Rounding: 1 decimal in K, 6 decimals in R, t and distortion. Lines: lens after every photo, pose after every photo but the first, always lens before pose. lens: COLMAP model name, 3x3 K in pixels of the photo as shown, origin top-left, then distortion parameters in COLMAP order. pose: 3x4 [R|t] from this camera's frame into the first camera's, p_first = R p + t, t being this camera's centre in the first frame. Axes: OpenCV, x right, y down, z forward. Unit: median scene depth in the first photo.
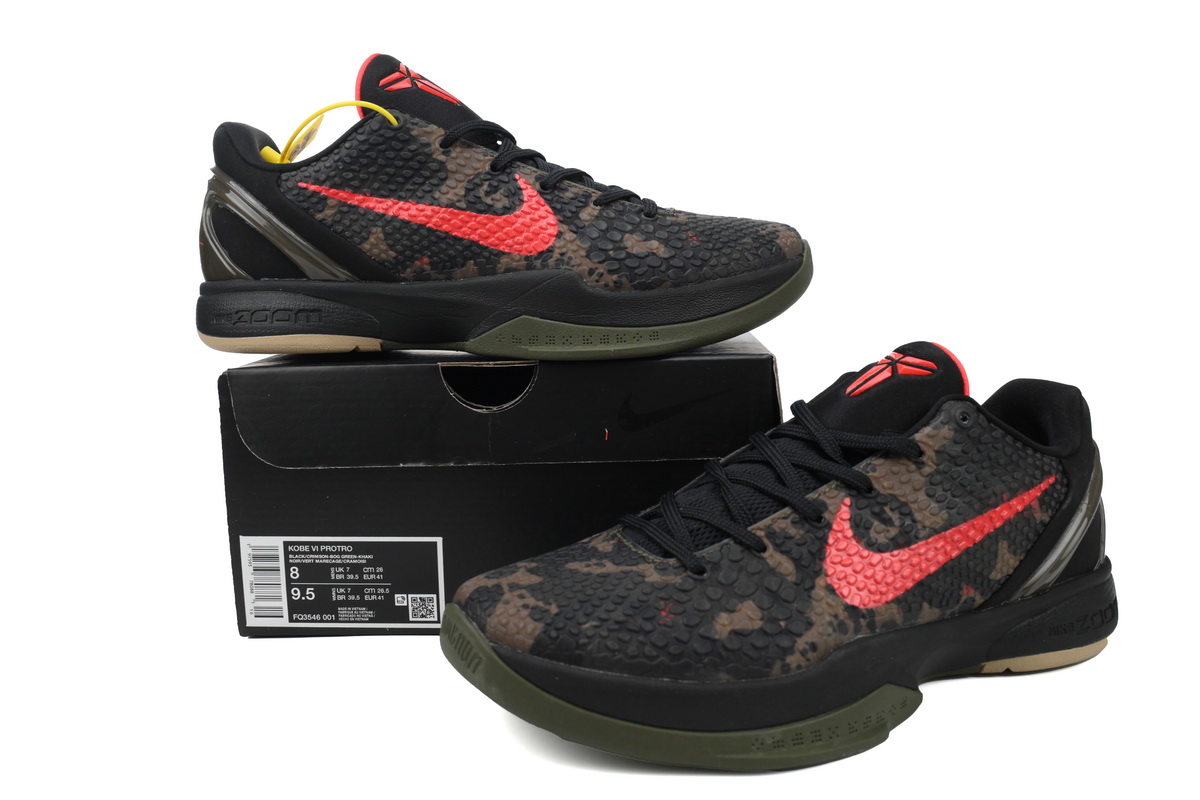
lens RADIAL K [[1089.8, 0, 599.8], [0, 1089.8, 403.4], [0, 0, 1]] dist [0.025125, 0.004189]
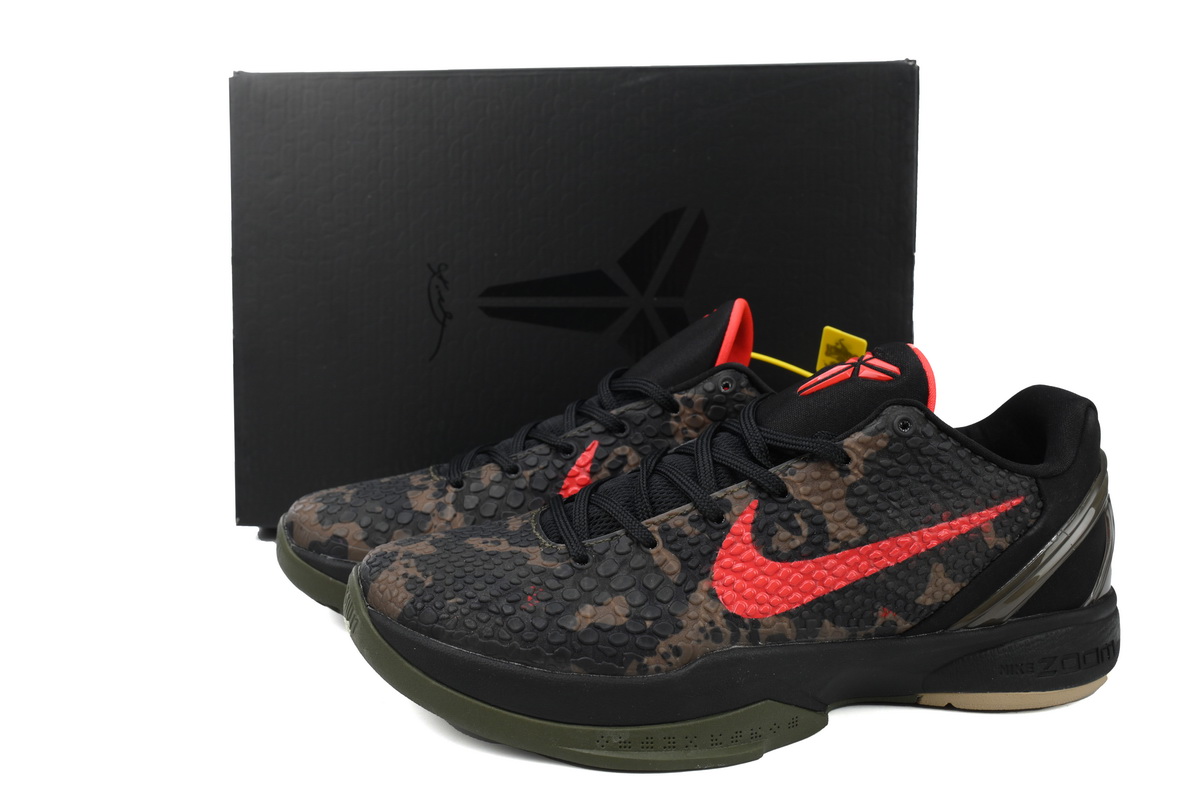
lens RADIAL K [[1089.8, 0, 595.8], [0, 1089.8, 394.5], [0, 0, 1]] dist [0.025125, 0.004189]
pose [[0.960451, 0.069404, -0.269660, 0.349103], [-0.061483, 0.997395, 0.037723, -0.032687], [0.271575, -0.019651, 0.962217, 0.055776]]
